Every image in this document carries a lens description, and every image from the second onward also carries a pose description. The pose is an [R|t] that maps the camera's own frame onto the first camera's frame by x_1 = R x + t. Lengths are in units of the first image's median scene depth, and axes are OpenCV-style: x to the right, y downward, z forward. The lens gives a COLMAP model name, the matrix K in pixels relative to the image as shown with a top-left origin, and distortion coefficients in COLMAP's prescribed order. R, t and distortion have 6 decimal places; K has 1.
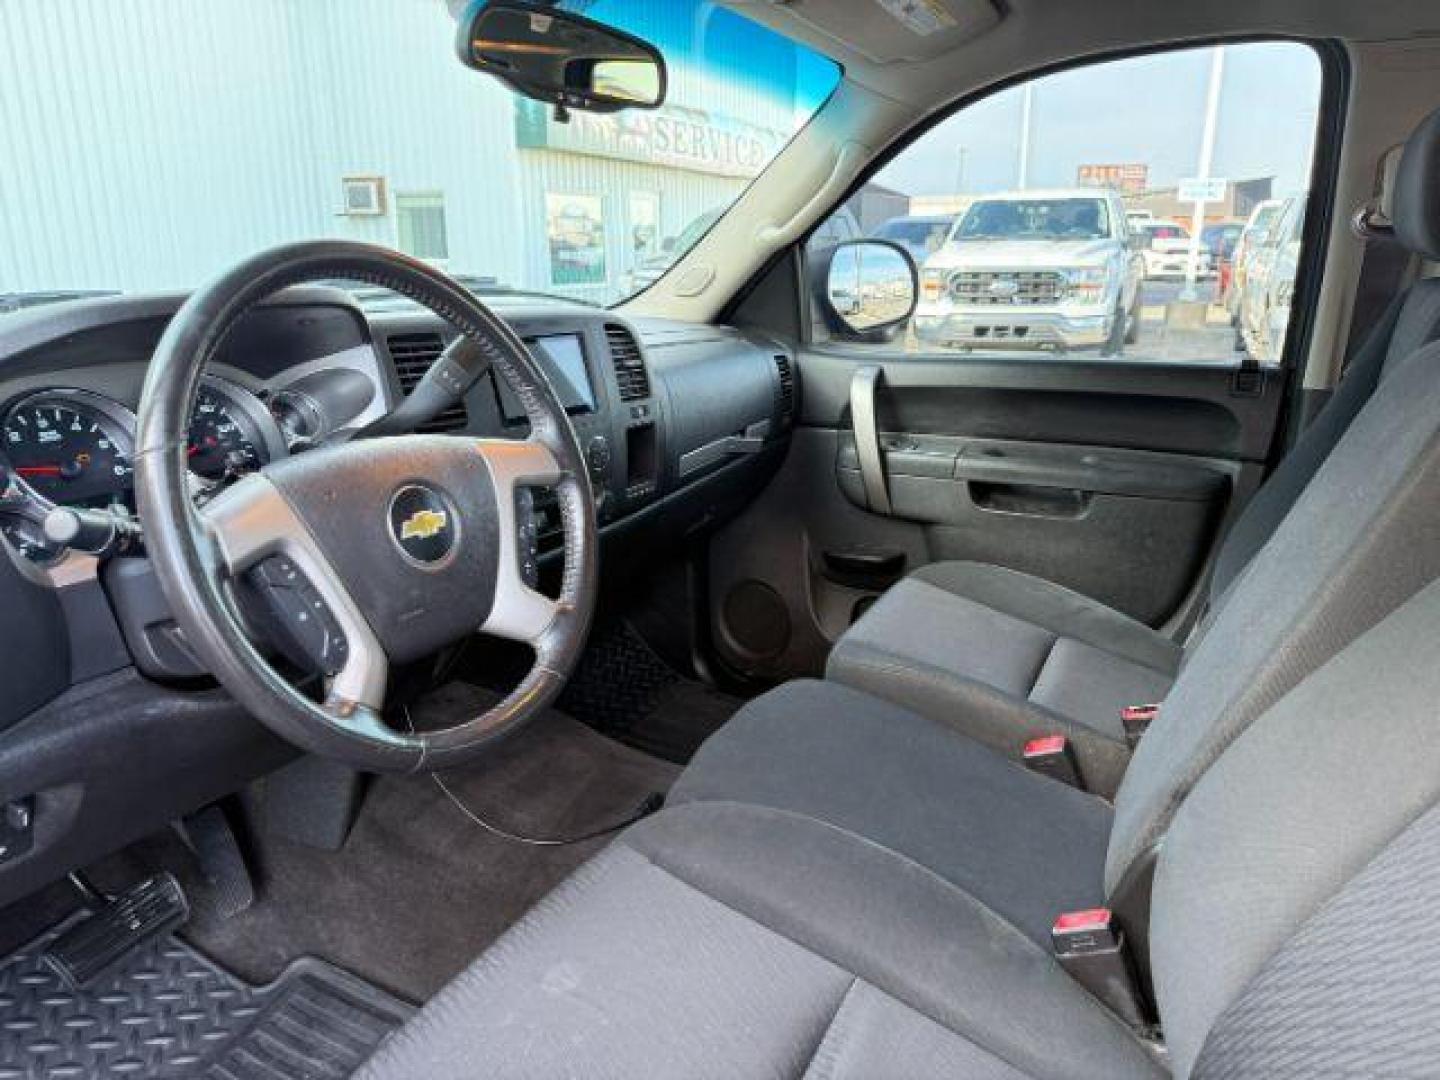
lens RADIAL K [[954.3, 0, 705.8], [0, 954.3, 539.8], [0, 0, 1]] dist [0.026037, -0.005158]
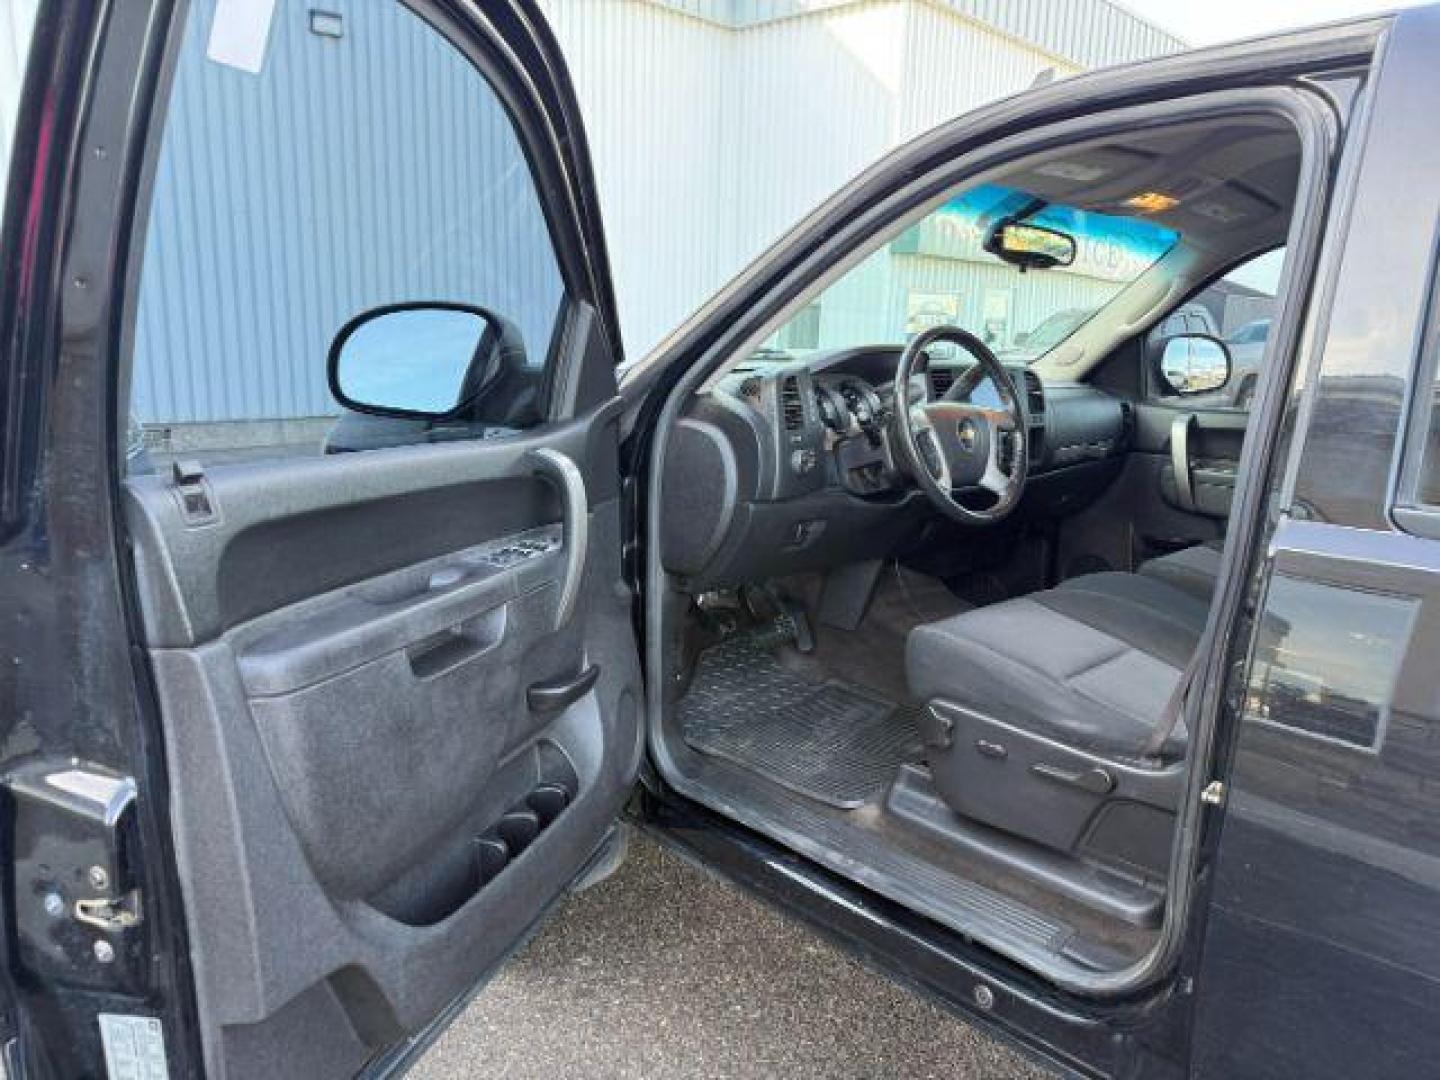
lens RADIAL K [[954.3, 0, 723.3], [0, 954.3, 530.3], [0, 0, 1]] dist [0.026037, -0.005158]
pose [[0.947172, 0.093583, -0.306771, -0.043244], [-0.123980, 0.988965, -0.081105, 0.224417], [0.295795, 0.114853, 0.948322, -0.674160]]
